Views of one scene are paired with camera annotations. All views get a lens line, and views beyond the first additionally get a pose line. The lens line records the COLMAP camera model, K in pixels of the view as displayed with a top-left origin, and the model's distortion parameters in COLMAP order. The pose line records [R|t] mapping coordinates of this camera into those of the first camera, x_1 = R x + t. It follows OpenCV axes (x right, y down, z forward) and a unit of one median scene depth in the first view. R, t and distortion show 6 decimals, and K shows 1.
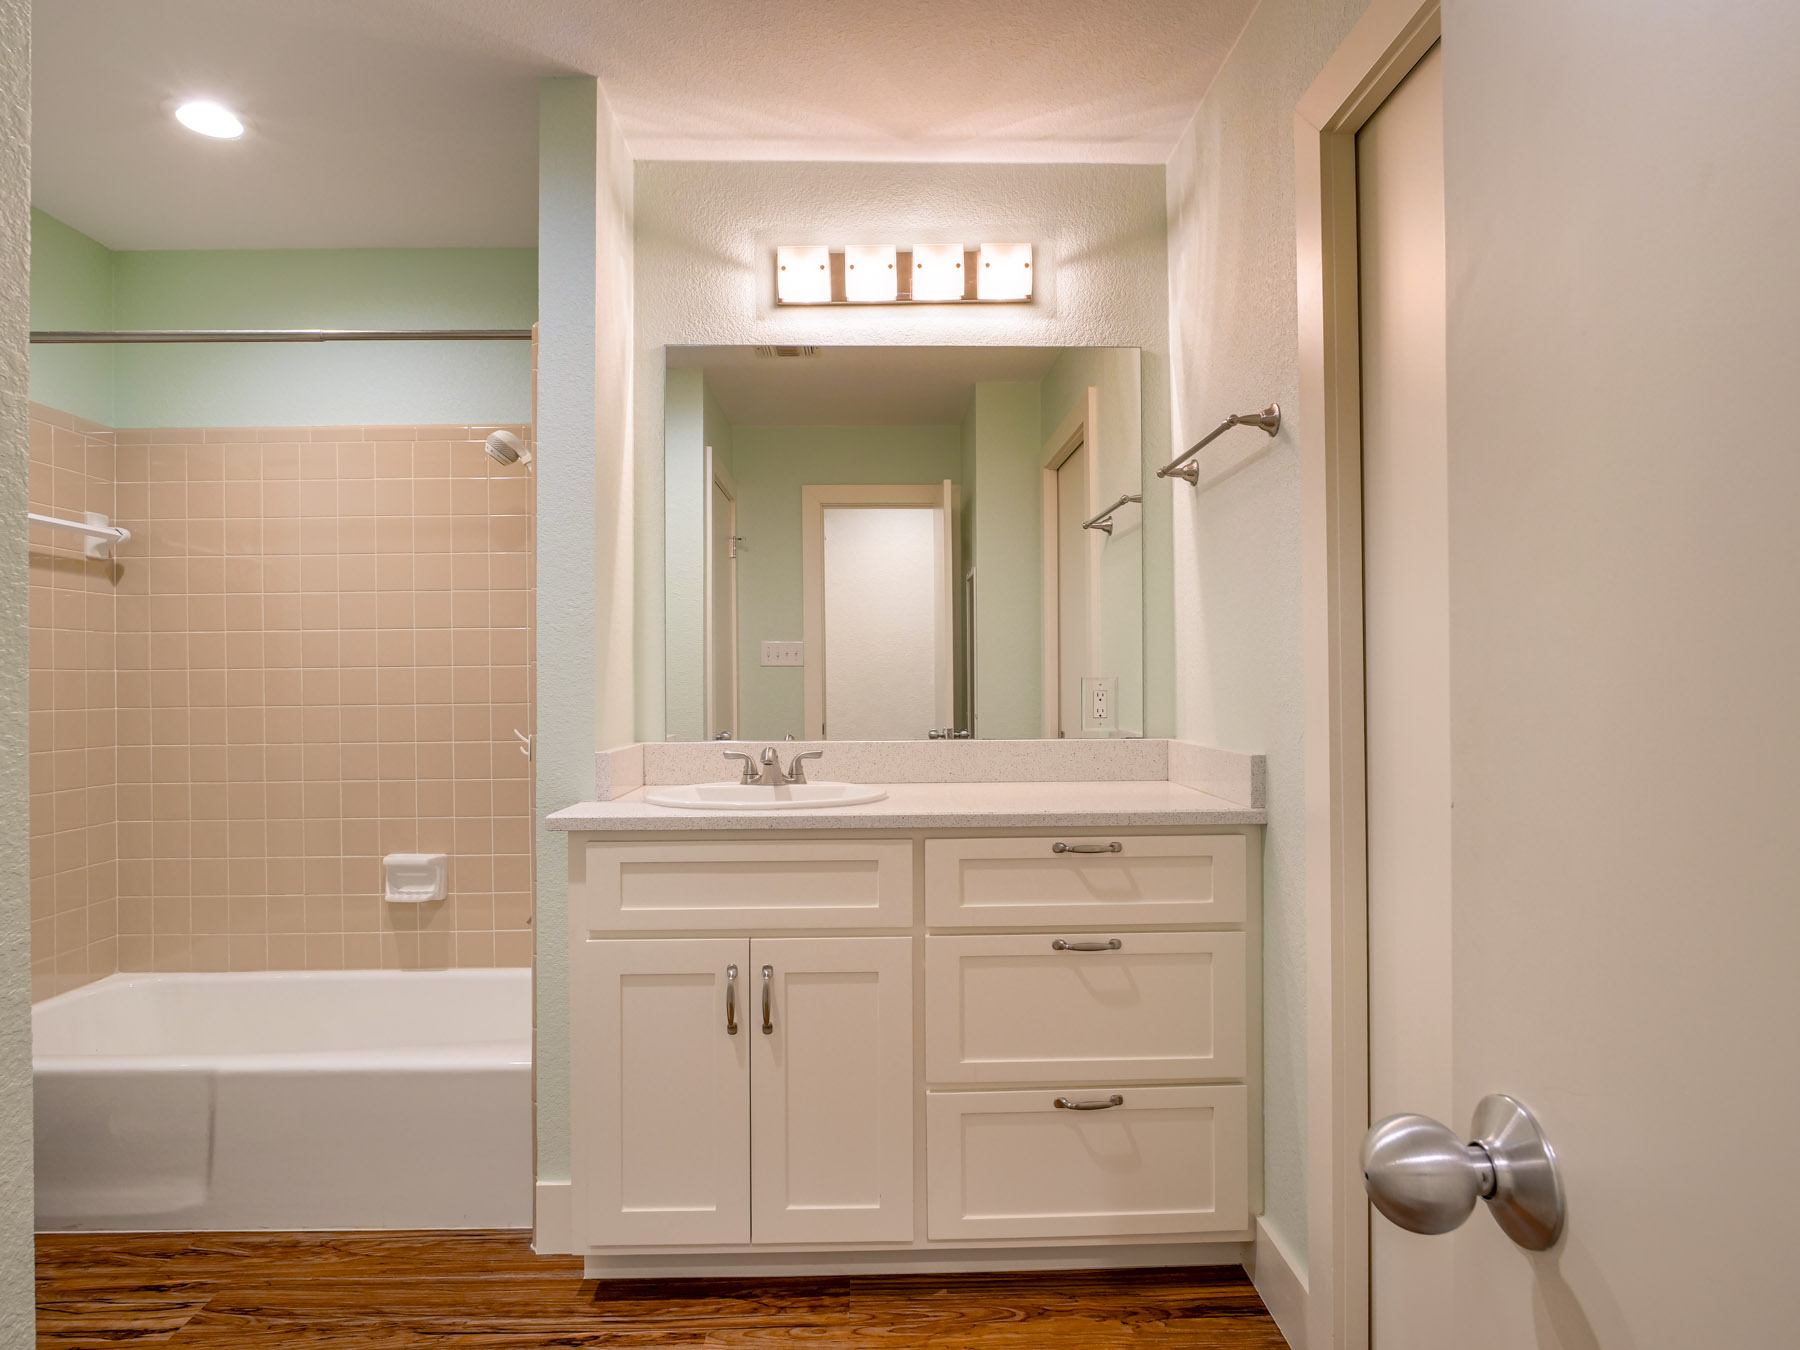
lens RADIAL K [[991.7, 0, 897.7], [0, 991.7, 672.7], [0, 0, 1]] dist [-0.015100, 0.003910]
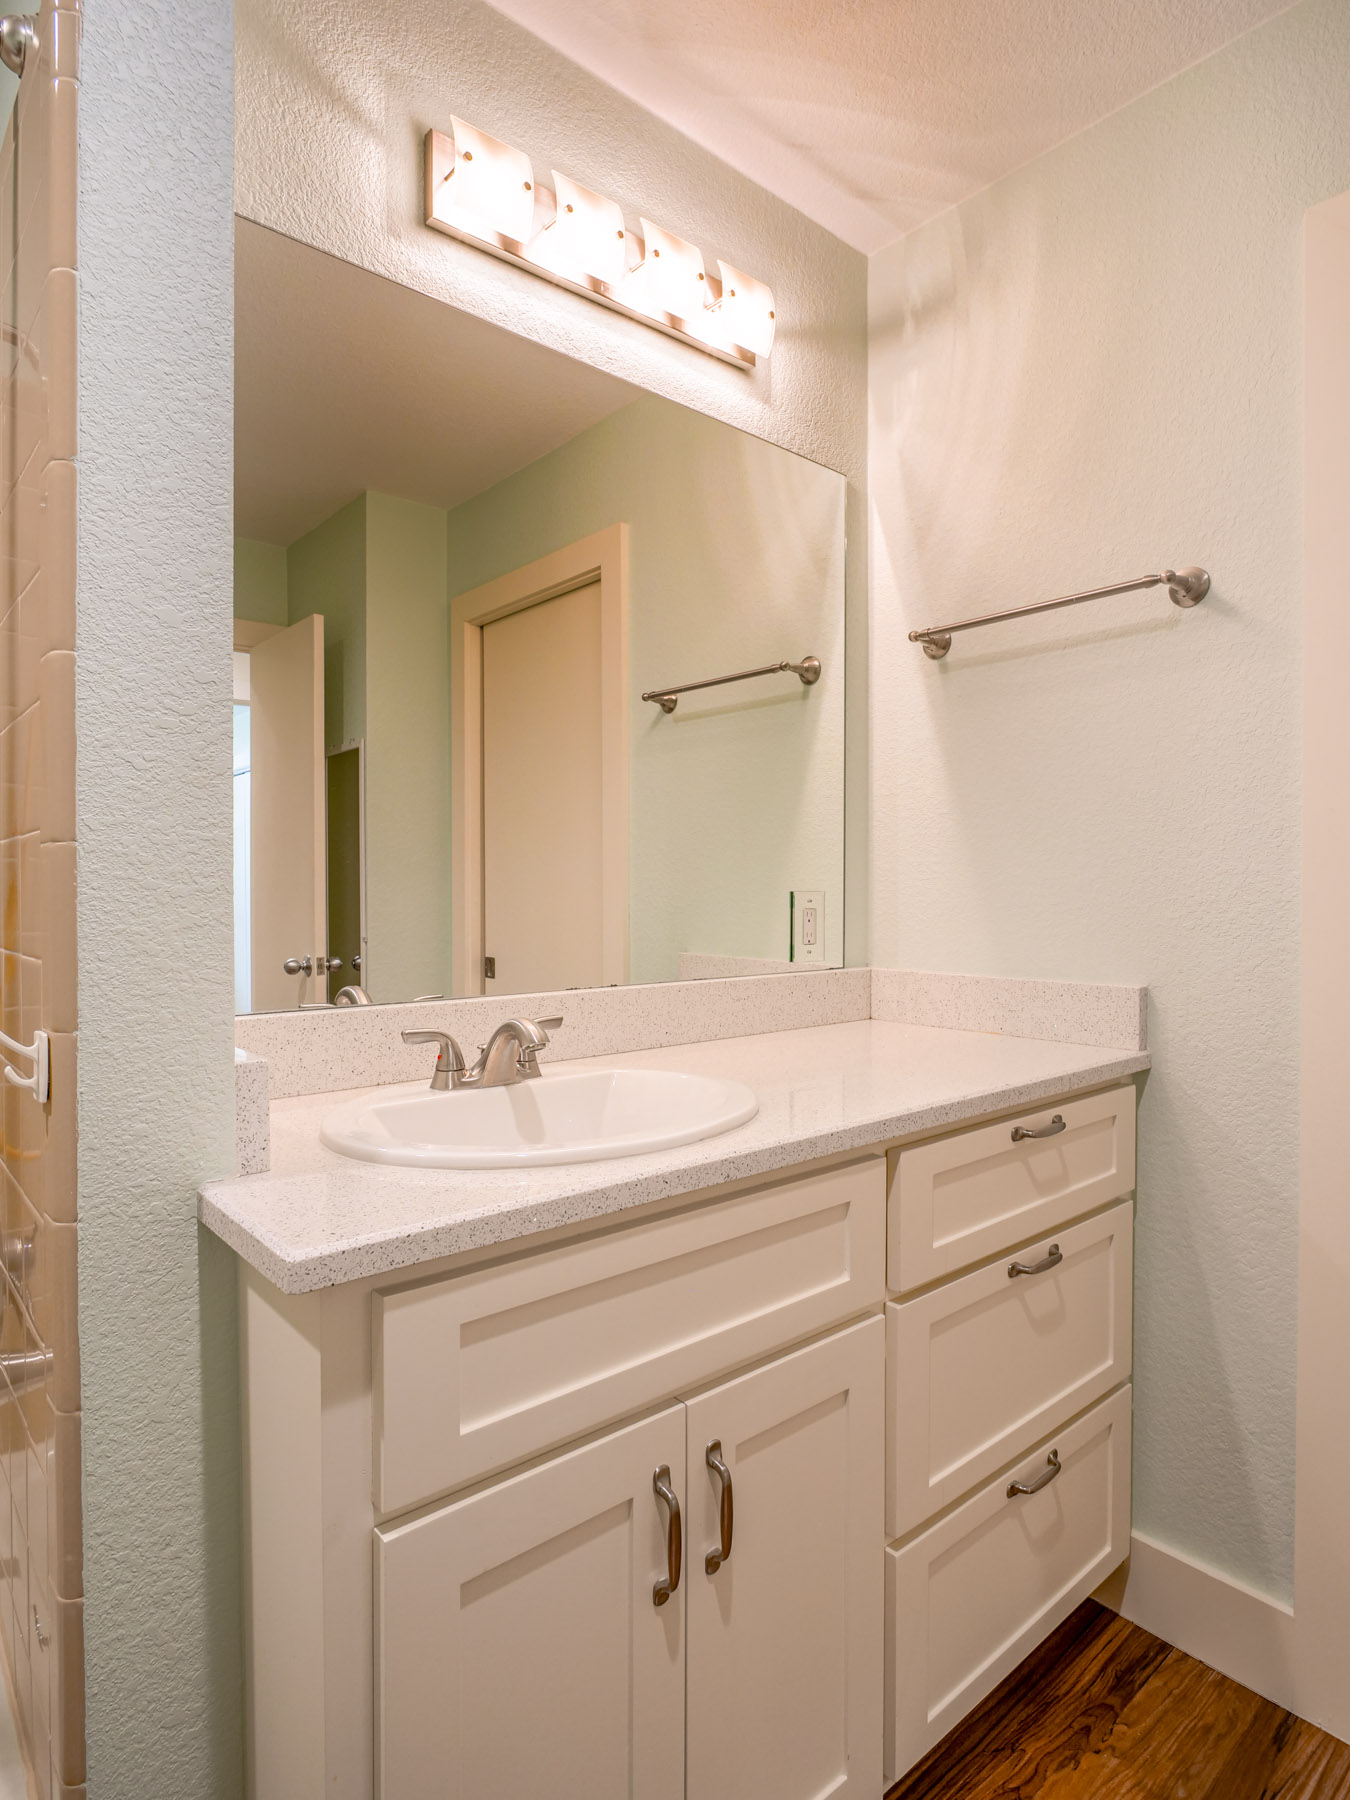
lens RADIAL K [[991.7, 0, 676.0], [0, 991.7, 902.7], [0, 0, 1]] dist [-0.015100, 0.003910]
pose [[0.771507, -0.000878, 0.636220, -0.429167], [-0.010474, 0.999846, 0.014081, 0.004071], [-0.636134, -0.017527, 0.771379, 0.554860]]
